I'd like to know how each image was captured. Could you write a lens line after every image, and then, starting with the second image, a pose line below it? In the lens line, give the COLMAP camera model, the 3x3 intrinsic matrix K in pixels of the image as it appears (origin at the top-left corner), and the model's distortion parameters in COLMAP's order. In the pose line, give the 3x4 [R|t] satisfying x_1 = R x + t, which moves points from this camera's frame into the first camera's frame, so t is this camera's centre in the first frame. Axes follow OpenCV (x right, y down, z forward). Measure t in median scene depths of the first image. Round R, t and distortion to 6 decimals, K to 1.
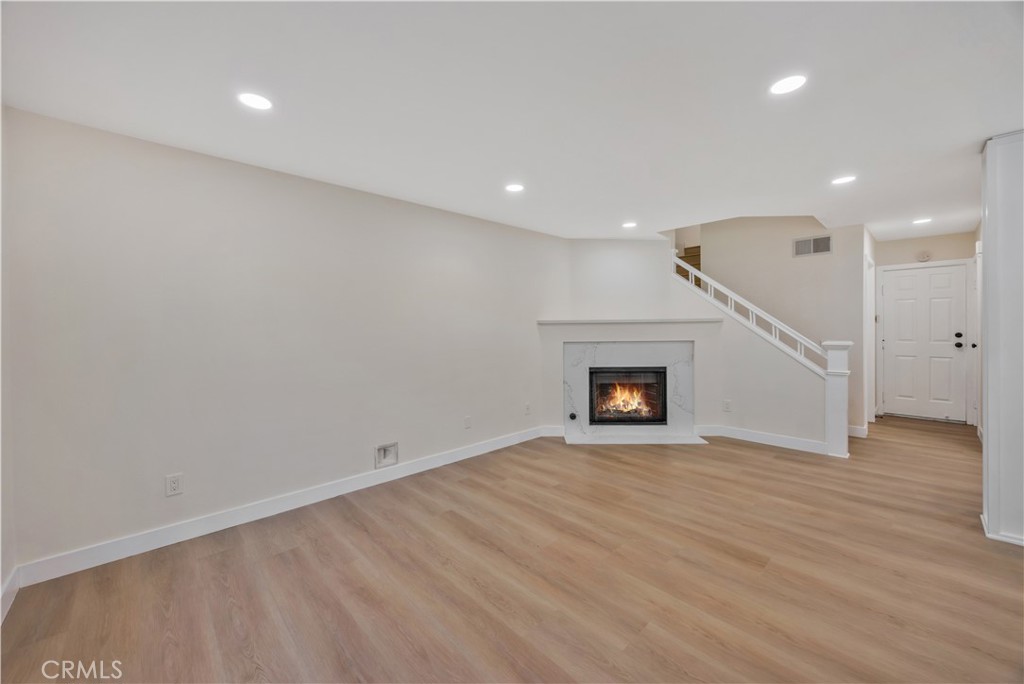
lens RADIAL K [[397.2, 0, 512.2], [0, 397.2, 328.7], [0, 0, 1]] dist [-0.008449, -0.000082]
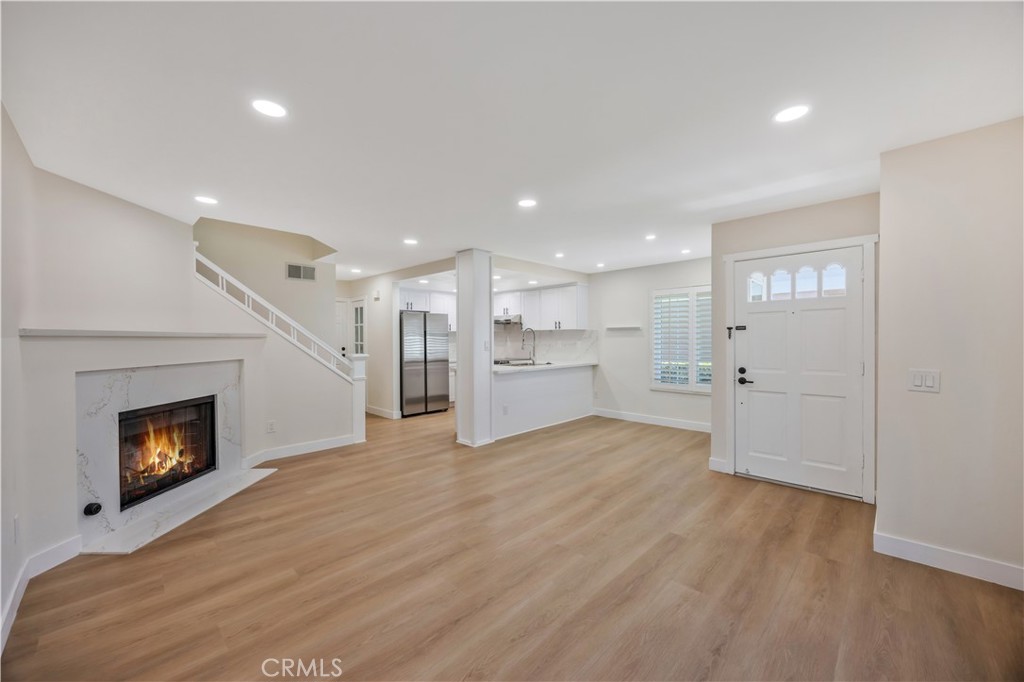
lens RADIAL K [[397.2, 0, 512.2], [0, 397.2, 327.7], [0, 0, 1]] dist [-0.008449, -0.000082]
pose [[-0.054096, 0.038049, 0.997811, -0.448875], [0.011288, 0.999233, -0.037491, 0.001128], [-0.998472, 0.009235, -0.054484, 0.489412]]
